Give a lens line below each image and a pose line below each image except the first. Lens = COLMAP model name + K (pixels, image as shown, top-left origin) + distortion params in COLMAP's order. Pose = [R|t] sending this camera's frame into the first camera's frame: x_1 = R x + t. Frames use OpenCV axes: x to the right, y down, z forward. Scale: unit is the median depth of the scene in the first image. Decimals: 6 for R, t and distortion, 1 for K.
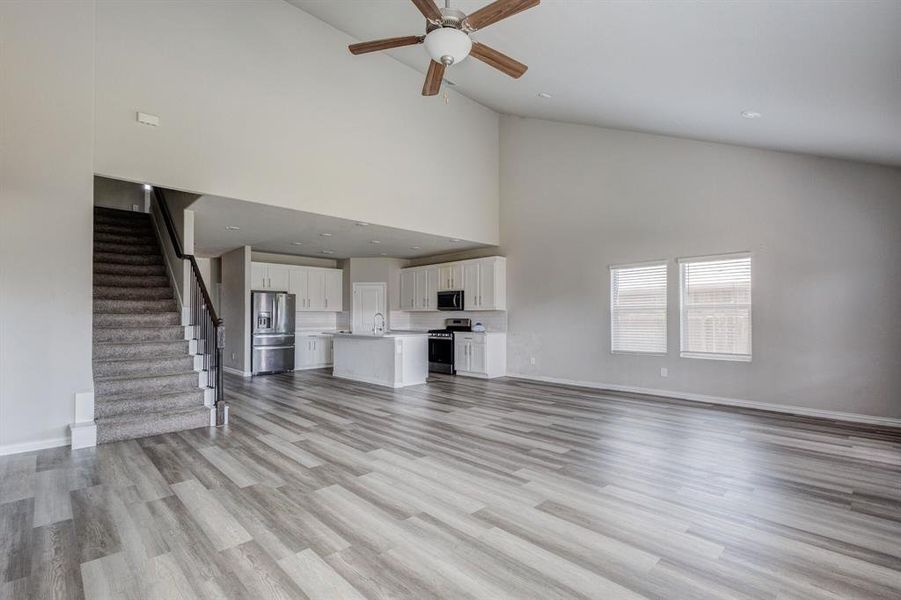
lens RADIAL K [[411.7, 0, 453.3], [0, 411.7, 313.4], [0, 0, 1]] dist [0.001706, 0.000374]
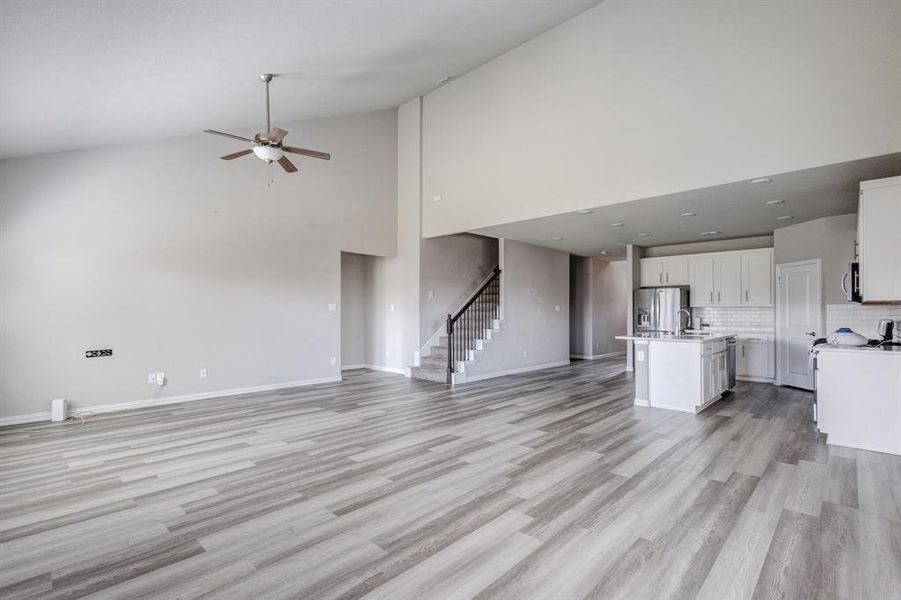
lens RADIAL K [[426.2, 0, 447.8], [0, 426.2, 311.9], [0, 0, 1]] dist [-0.000199, -0.000317]
pose [[0.036637, 0.004197, -0.999320, 1.145724], [-0.000165, 0.999991, 0.004193, 0.004668], [0.999329, 0.000011, 0.036637, 1.102804]]
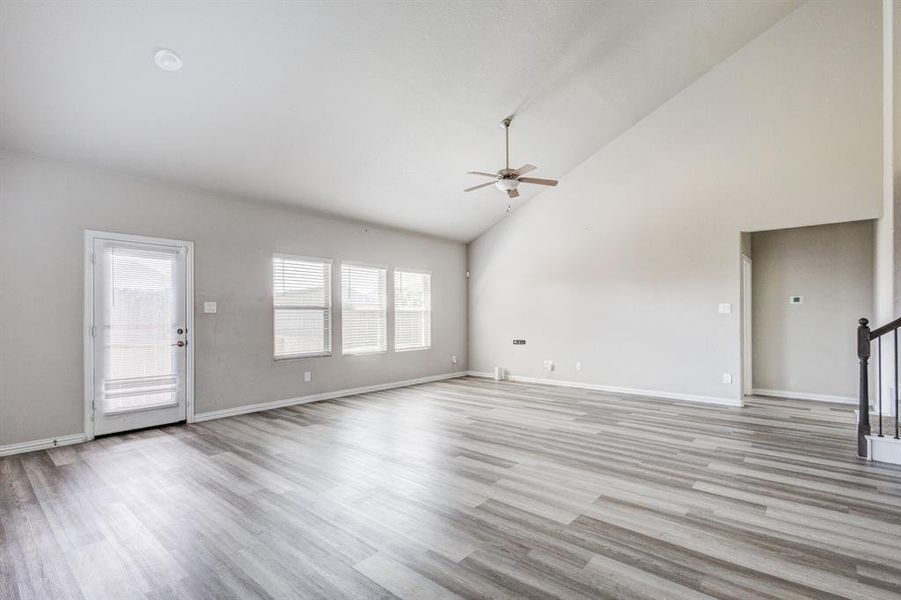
lens RADIAL K [[411.7, 0, 453.3], [0, 411.7, 313.4], [0, 0, 1]] dist [0.001706, 0.000374]
pose [[-0.995063, 0.005894, -0.099071, 0.296348], [0.006485, 0.999963, -0.005642, 0.011792], [0.099035, -0.006257, -0.995064, 1.979500]]
